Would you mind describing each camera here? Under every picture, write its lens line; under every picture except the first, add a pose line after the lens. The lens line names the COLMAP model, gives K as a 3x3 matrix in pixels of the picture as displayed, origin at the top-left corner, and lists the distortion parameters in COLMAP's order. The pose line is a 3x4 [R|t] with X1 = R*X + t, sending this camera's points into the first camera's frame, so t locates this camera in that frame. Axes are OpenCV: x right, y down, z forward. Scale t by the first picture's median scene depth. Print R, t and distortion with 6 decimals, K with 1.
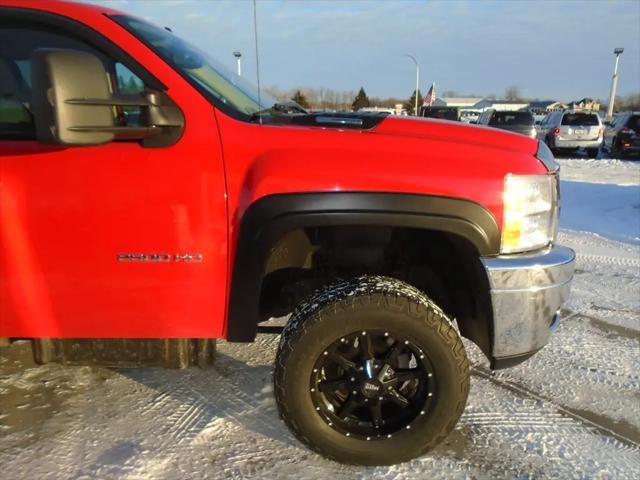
lens RADIAL K [[491.2, 0, 319.4], [0, 491.2, 238.8], [0, 0, 1]] dist [-0.028132, 0.011824]
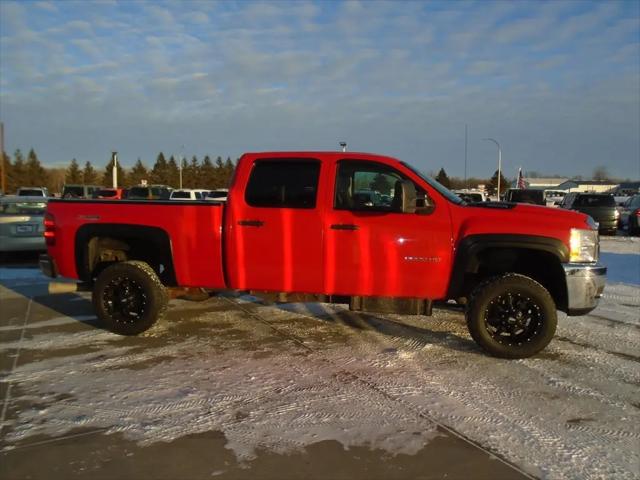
lens RADIAL K [[491.2, 0, 319.2], [0, 491.2, 240.3], [0, 0, 1]] dist [-0.028132, 0.011824]
pose [[0.987536, 0.025288, -0.155351, -0.362054], [-0.048465, 0.987908, -0.147273, 0.262766], [0.149749, 0.152967, 0.976820, -1.178662]]
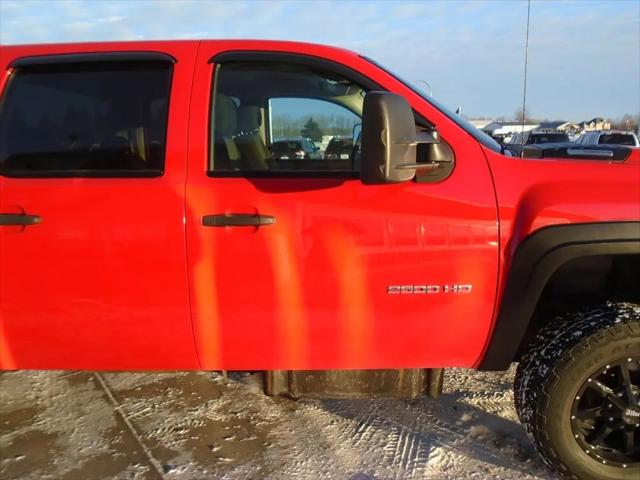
lens RADIAL K [[491.2, 0, 320.0], [0, 491.2, 239.6], [0, 0, 1]] dist [-0.028132, 0.011824]
pose [[0.999556, -0.018963, -0.022982, -0.417594], [0.017815, 0.998632, -0.049170, -0.014314], [0.023883, 0.048739, 0.998526, -0.025910]]
